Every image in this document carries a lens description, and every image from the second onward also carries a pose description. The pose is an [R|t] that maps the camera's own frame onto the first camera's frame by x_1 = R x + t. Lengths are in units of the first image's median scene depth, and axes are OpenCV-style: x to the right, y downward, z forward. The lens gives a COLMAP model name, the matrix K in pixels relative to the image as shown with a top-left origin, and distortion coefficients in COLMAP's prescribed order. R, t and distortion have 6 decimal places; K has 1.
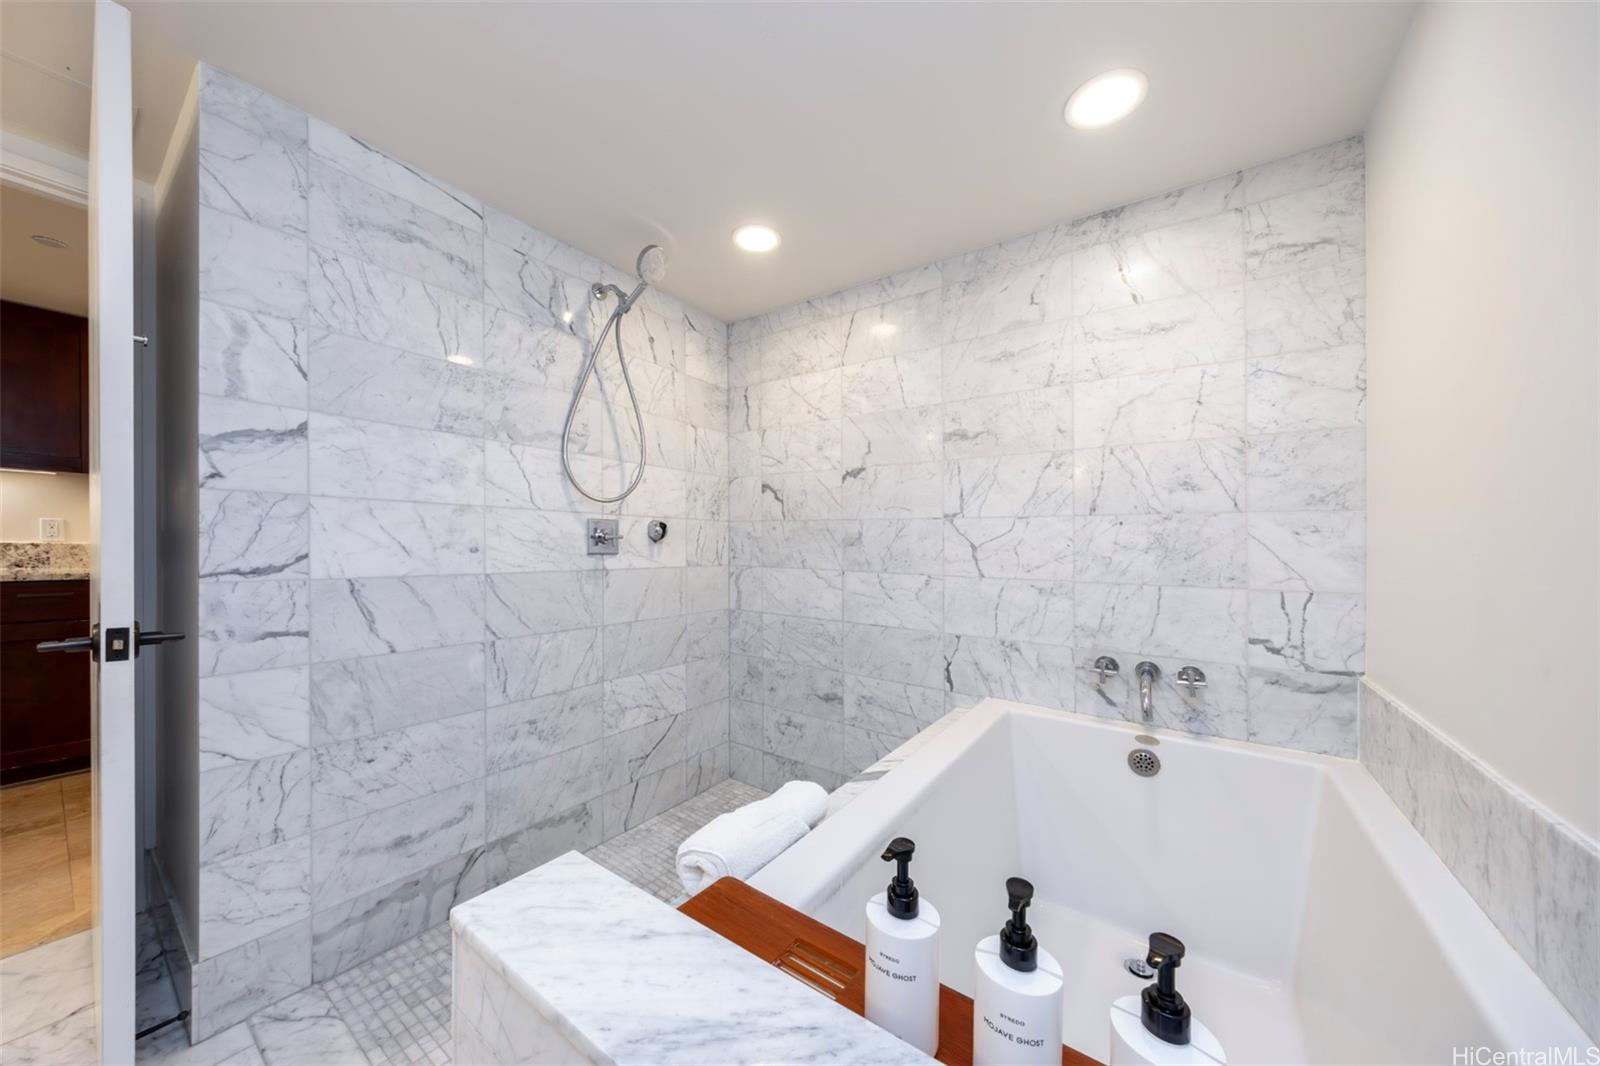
lens RADIAL K [[545.7, 0, 804.1], [0, 545.7, 556.1], [0, 0, 1]] dist [0.001059, -0.004697]
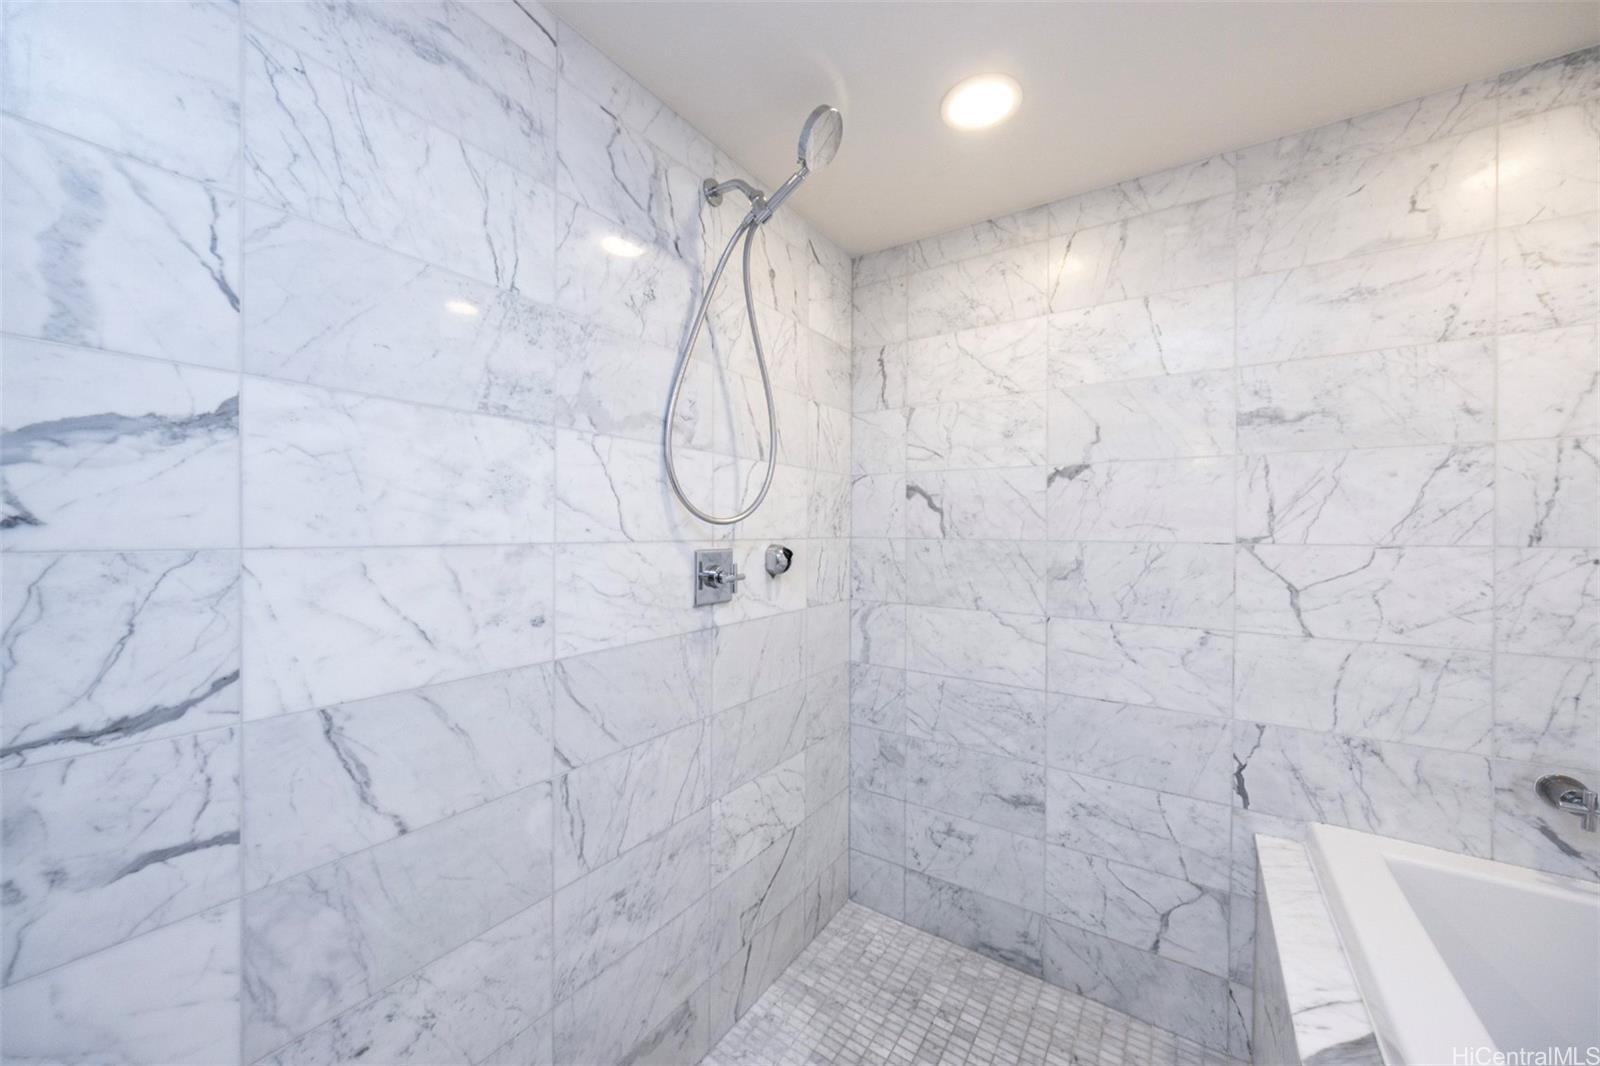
lens RADIAL K [[588.9, 0, 800.0], [0, 588.9, 533.0], [0, 0, 1]] dist [-0.008329, 0.000562]
pose [[0.999854, -0.005585, 0.016179, -0.308809], [0.005818, 0.999879, -0.014436, -0.084361], [-0.016096, 0.014528, 0.999765, 0.346039]]
